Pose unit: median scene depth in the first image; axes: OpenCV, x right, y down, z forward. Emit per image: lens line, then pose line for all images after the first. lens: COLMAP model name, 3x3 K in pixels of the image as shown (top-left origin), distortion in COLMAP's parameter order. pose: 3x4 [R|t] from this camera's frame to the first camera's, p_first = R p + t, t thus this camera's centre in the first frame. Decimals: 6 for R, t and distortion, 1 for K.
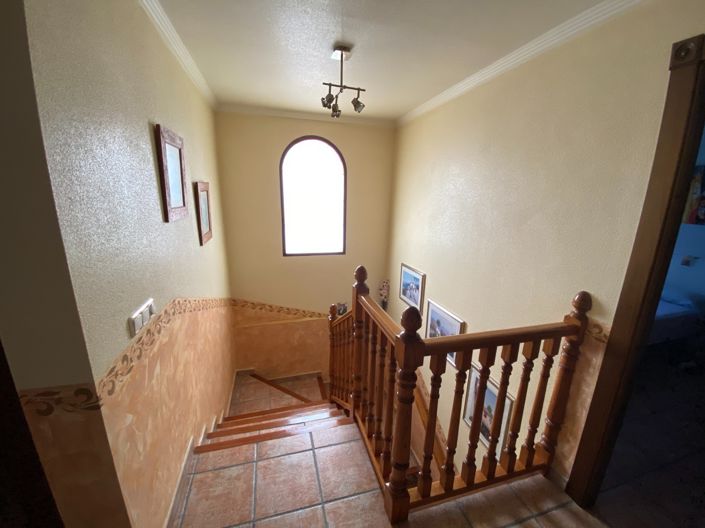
lens RADIAL K [[295.5, 0, 352.5], [0, 295.5, 264.0], [0, 0, 1]] dist [-0.027700, -0.000043]
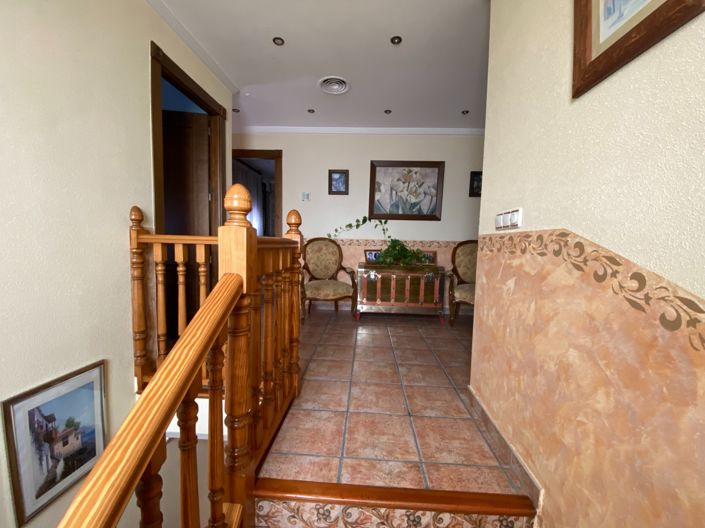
lens RADIAL K [[287.2, 0, 352.5], [0, 287.2, 264.0], [0, 0, 1]] dist [0.000847, -0.011535]
pose [[-0.949549, -0.073276, 0.304938, -0.392041], [0.020164, 0.956045, 0.292525, -0.002191], [-0.312969, 0.283916, -0.906334, 1.751952]]
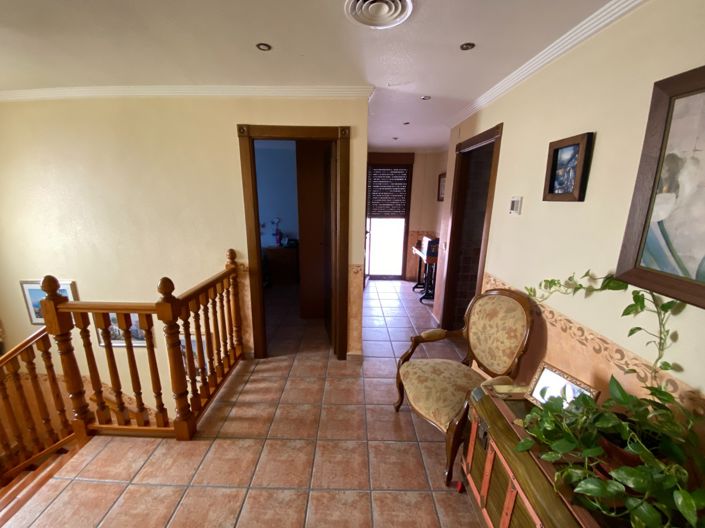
lens RADIAL K [[287.2, 0, 352.5], [0, 287.2, 264.0], [0, 0, 1]] dist [0.000847, -0.011535]
pose [[0.268033, -0.248595, 0.930784, -0.649816], [0.217628, 0.956786, 0.192870, 0.004579], [-0.938508, 0.150869, 0.310551, -0.246264]]
